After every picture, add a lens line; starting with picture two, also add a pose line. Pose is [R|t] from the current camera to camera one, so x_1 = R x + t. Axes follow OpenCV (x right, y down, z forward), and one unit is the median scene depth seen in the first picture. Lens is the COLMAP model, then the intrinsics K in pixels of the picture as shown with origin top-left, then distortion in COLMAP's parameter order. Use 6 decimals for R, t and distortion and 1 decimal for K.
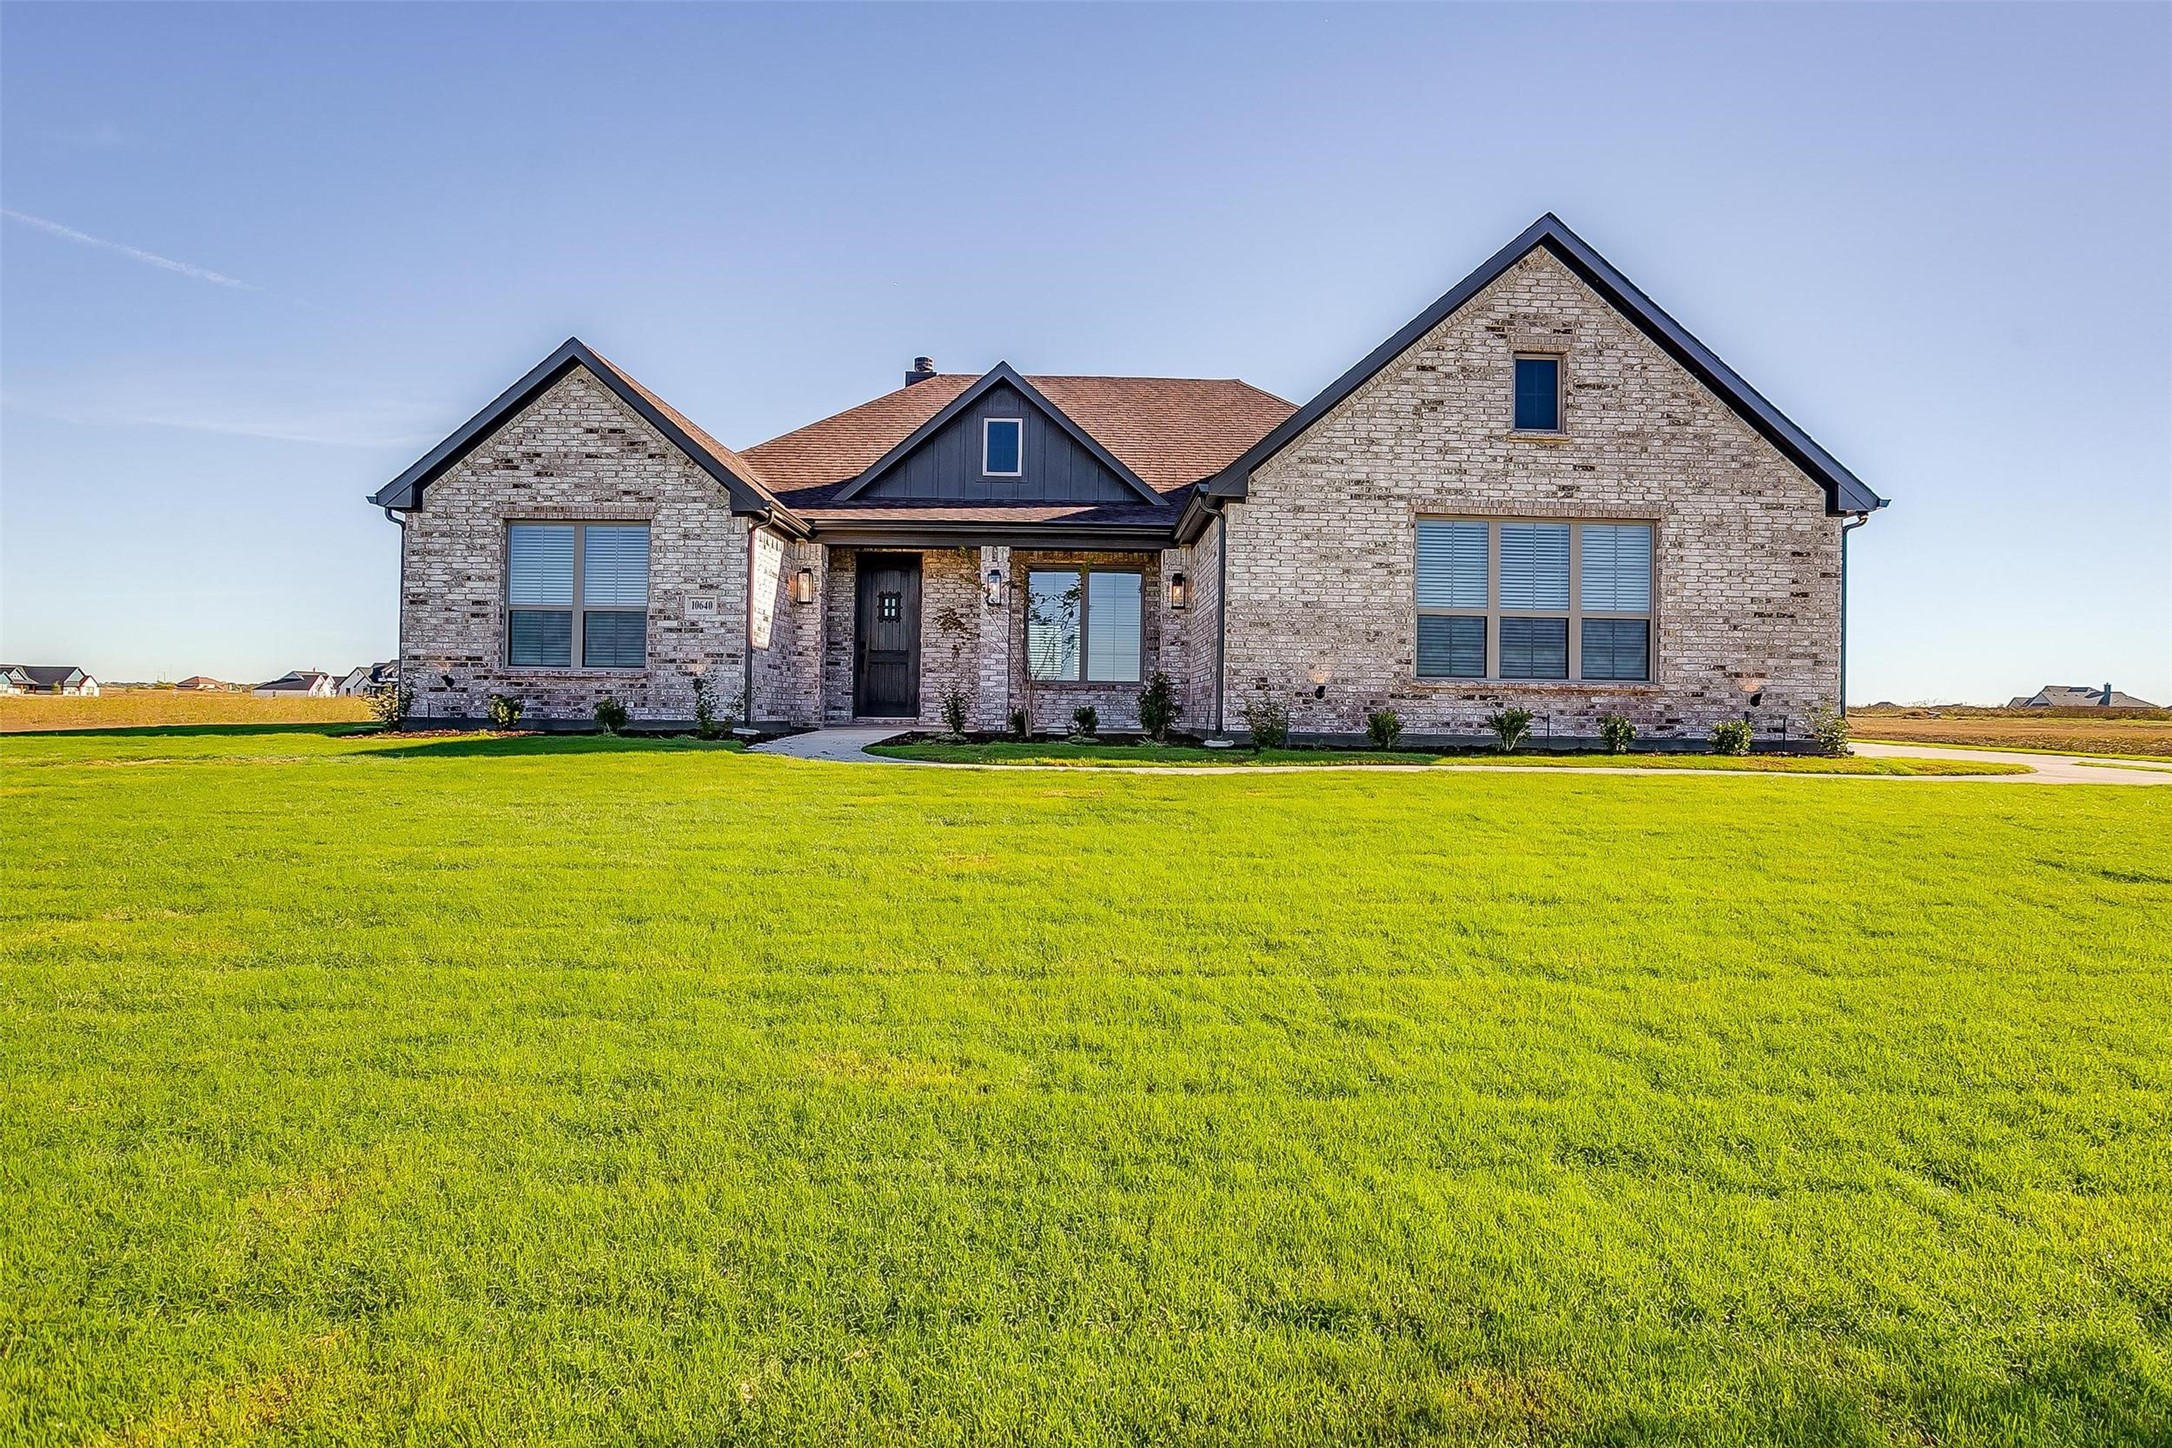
lens RADIAL K [[1068.8, 0, 1079.9], [0, 1068.8, 693.4], [0, 0, 1]] dist [-0.059572, 0.045544]
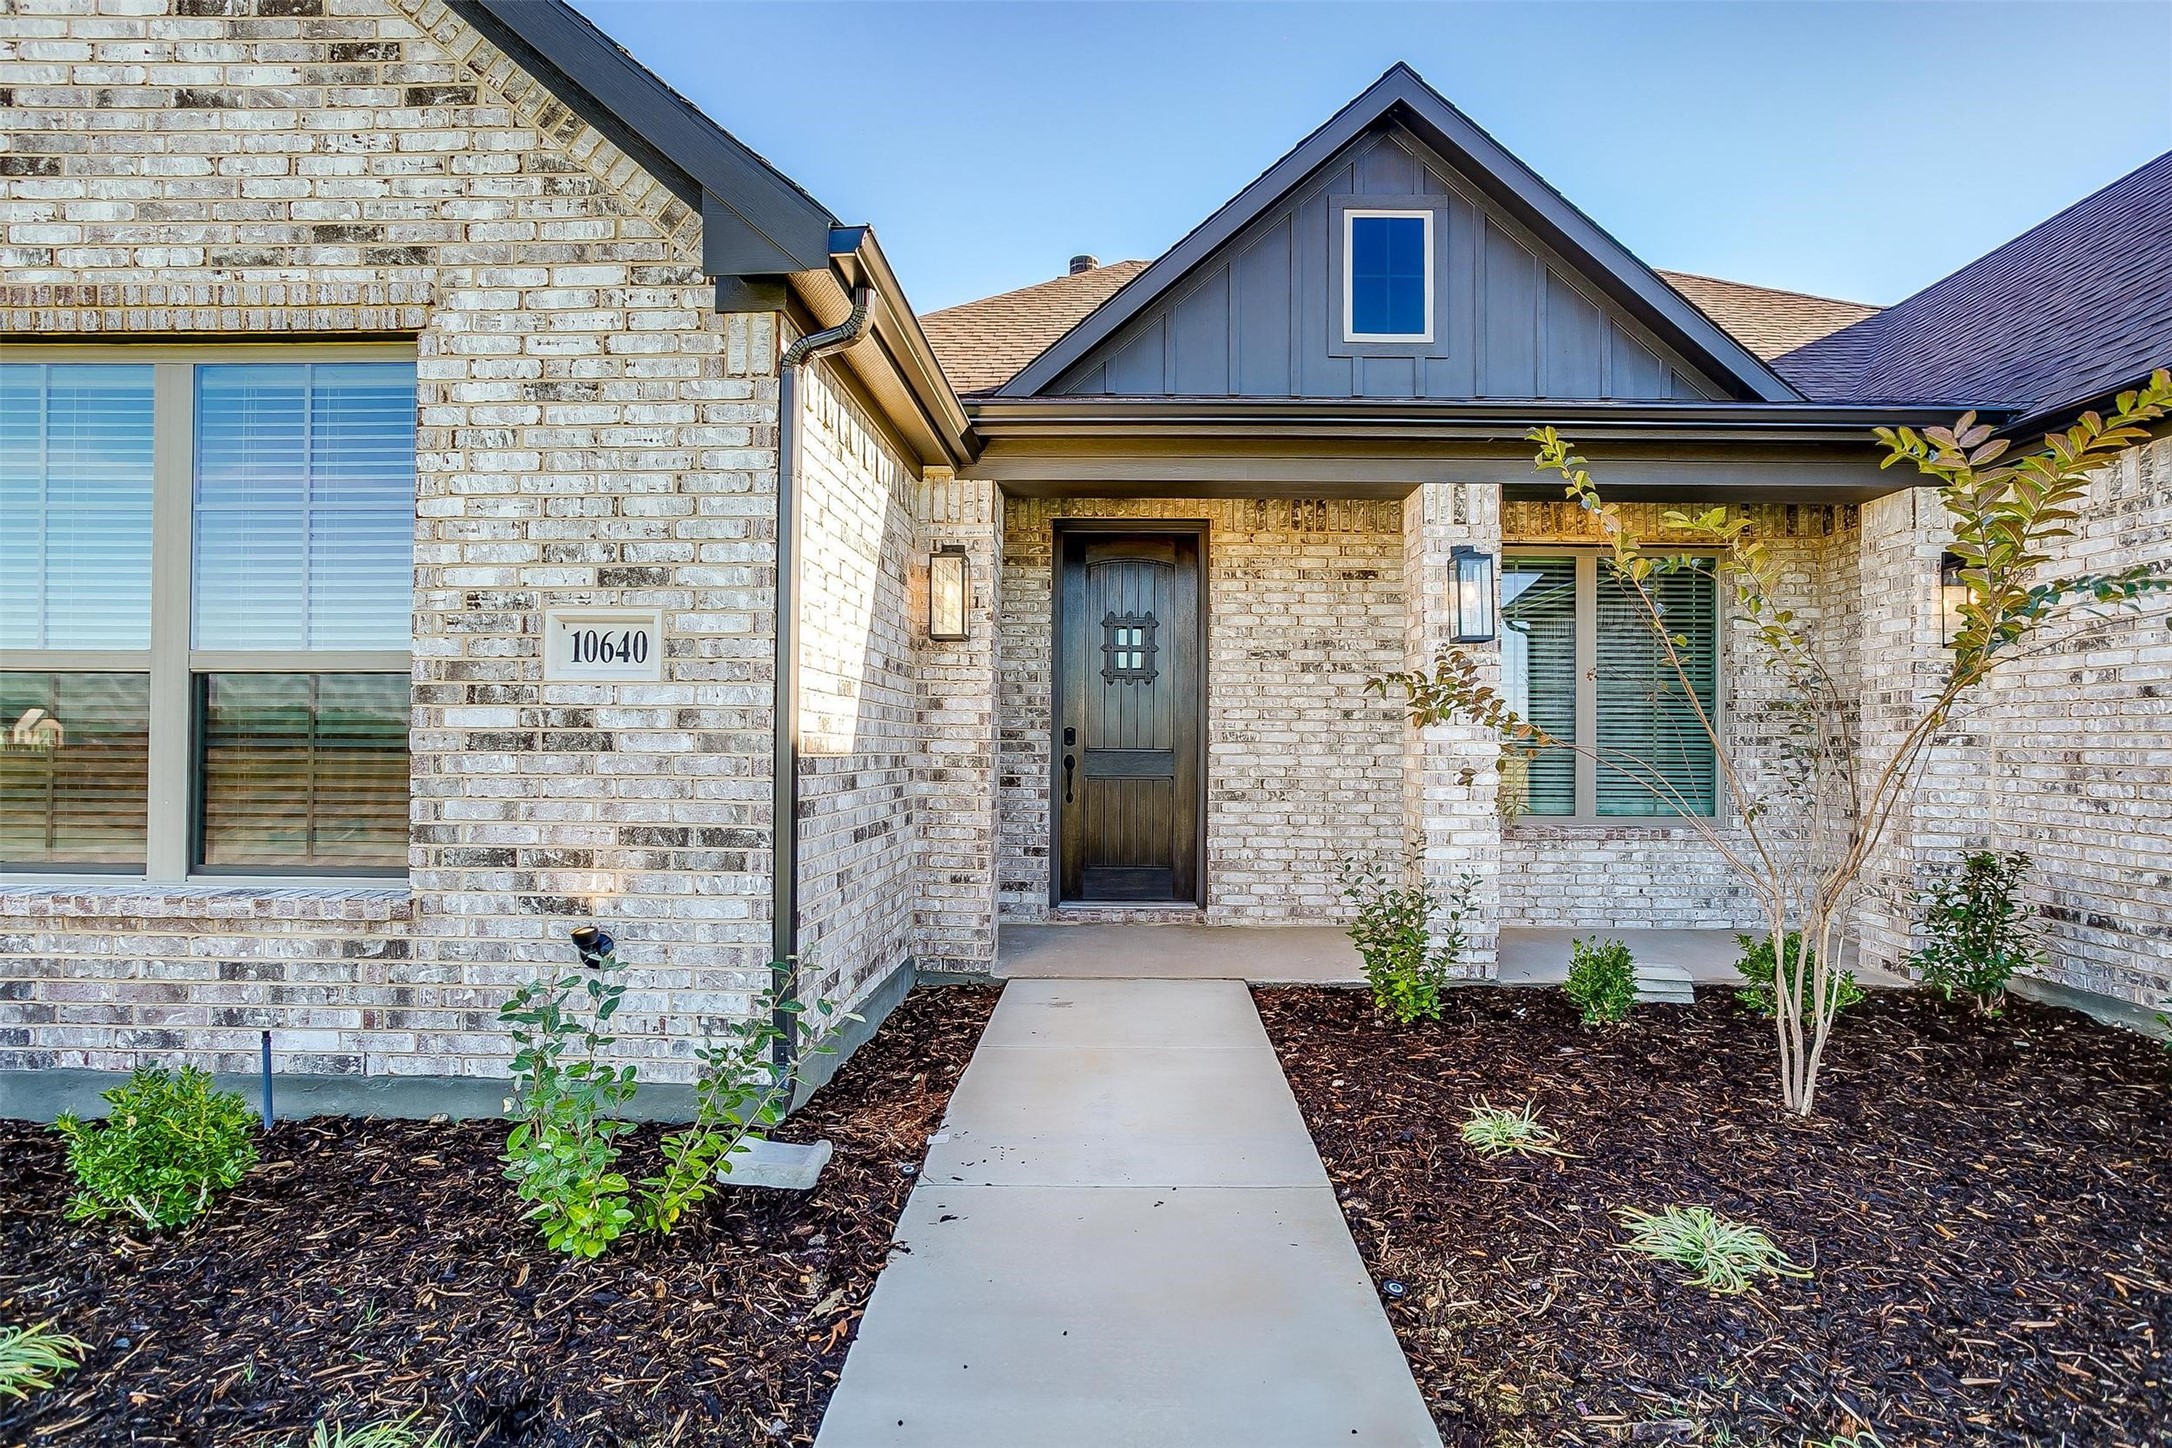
lens RADIAL K [[1081.7, 0, 1118.6], [0, 1081.7, 743.9], [0, 0, 1]] dist [-0.039334, 0.021732]
pose [[0.999225, -0.006891, -0.038755, -0.239830], [0.007220, 0.999939, 0.008363, -0.066108], [0.038695, -0.008636, 0.999214, 0.810727]]
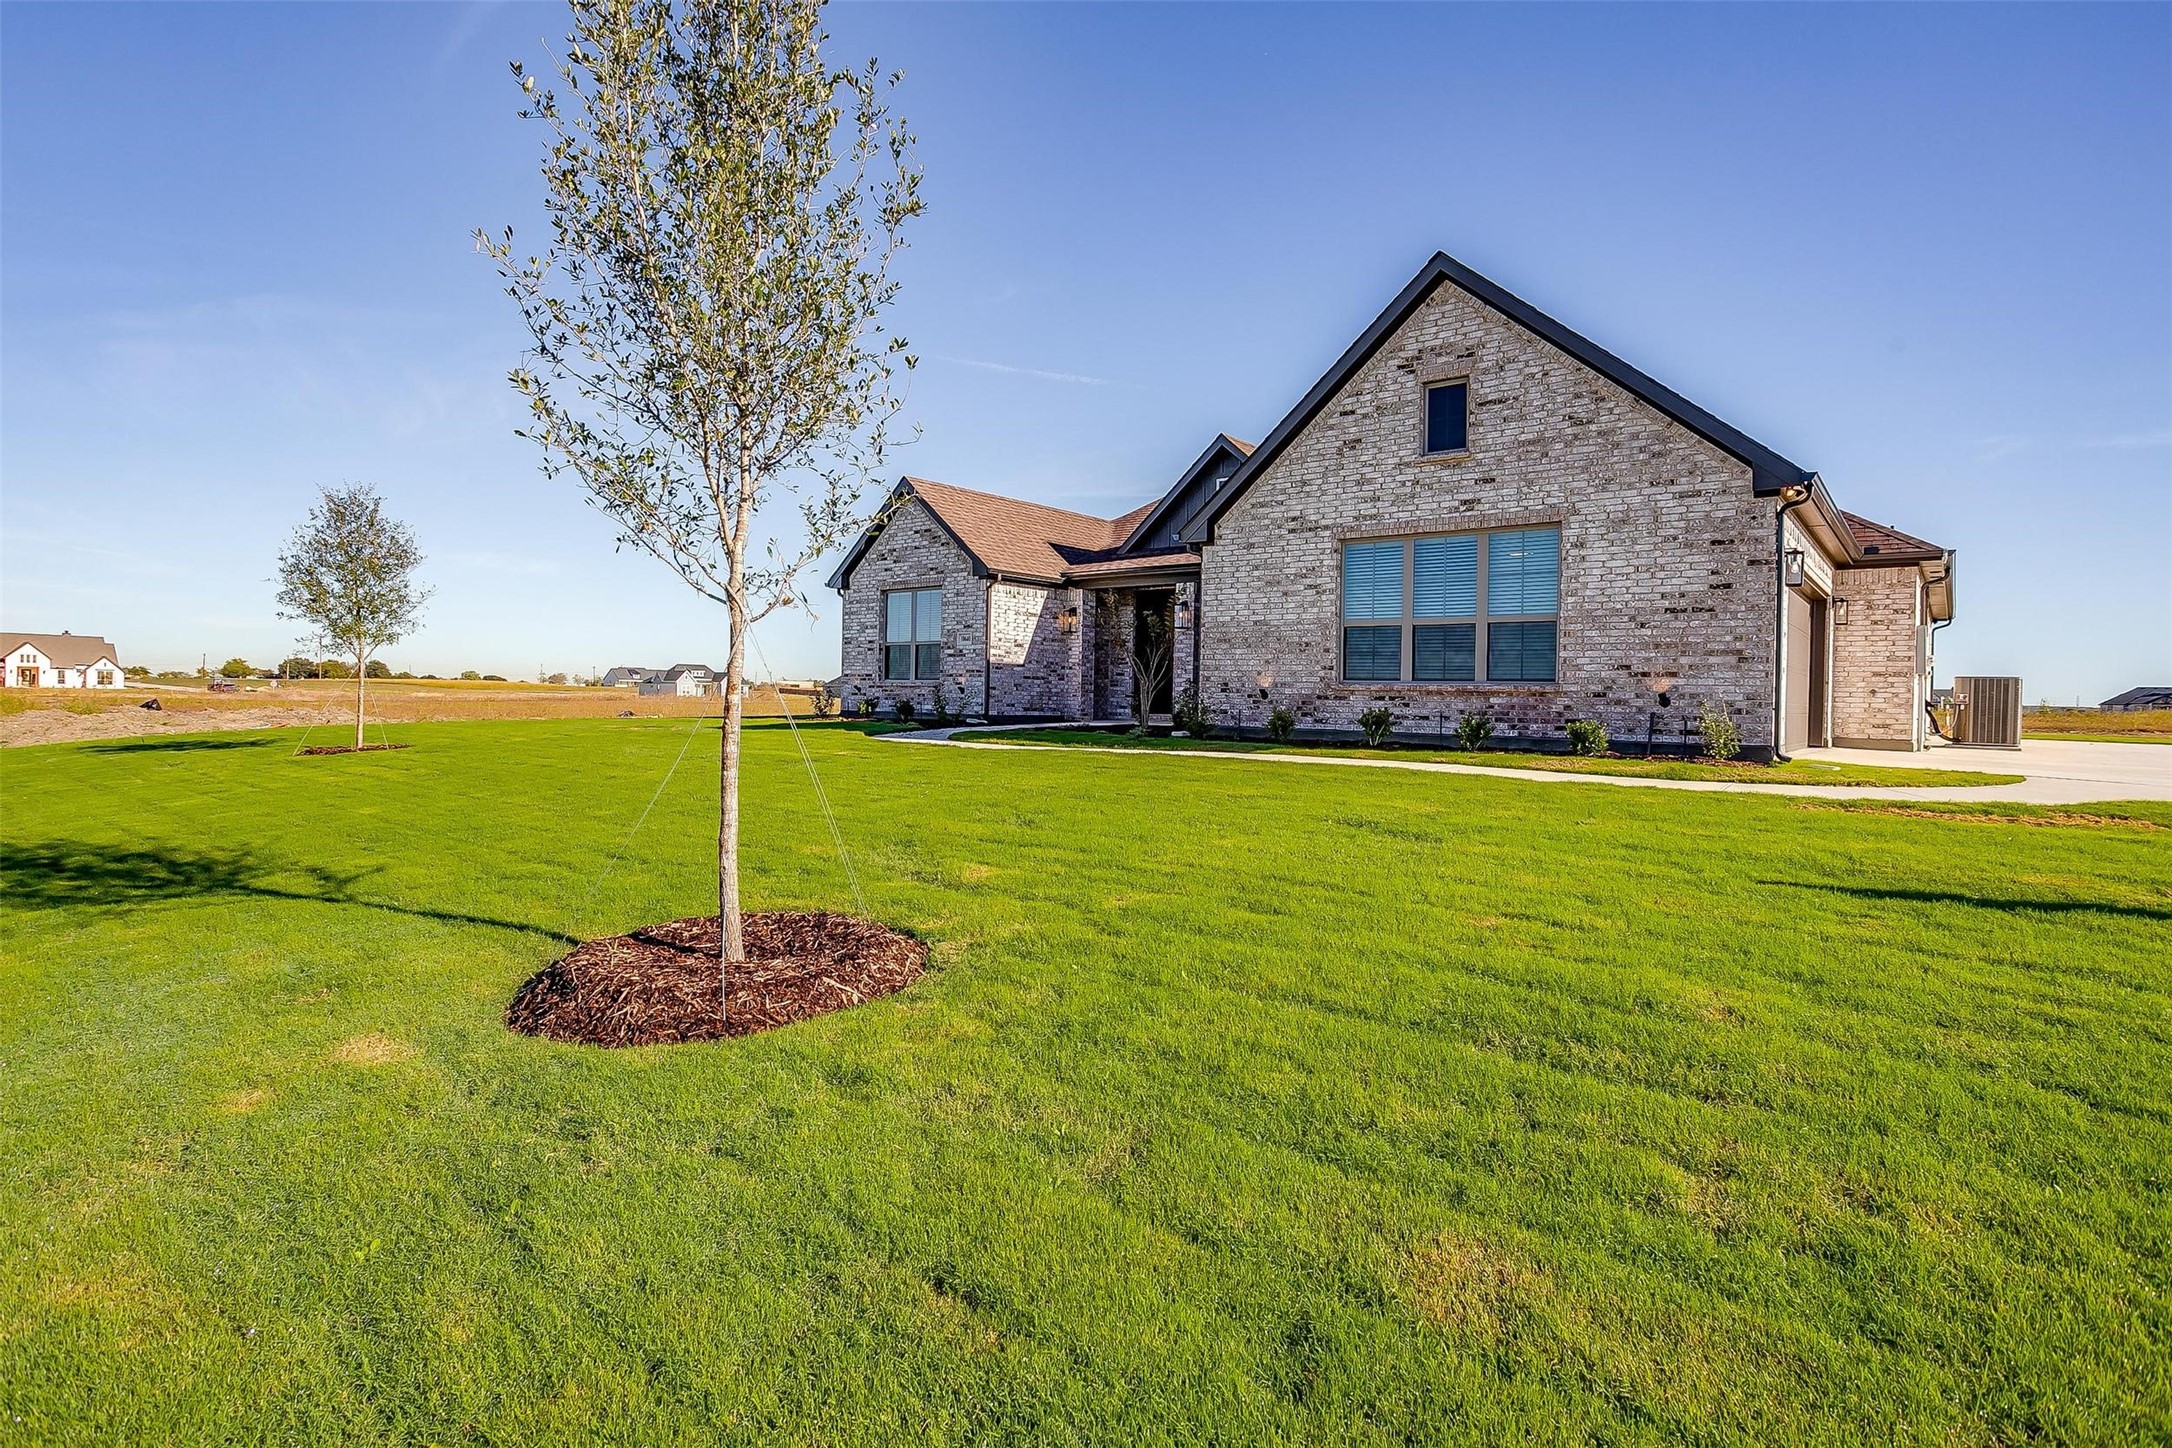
lens RADIAL K [[1068.8, 0, 1079.9], [0, 1068.8, 693.4], [0, 0, 1]] dist [-0.059572, 0.045544]
pose [[0.757344, -0.003947, -0.653004, 0.857879], [0.002136, 0.999991, -0.003567, 0.002106], [0.653012, 0.001307, 0.757346, -0.067283]]
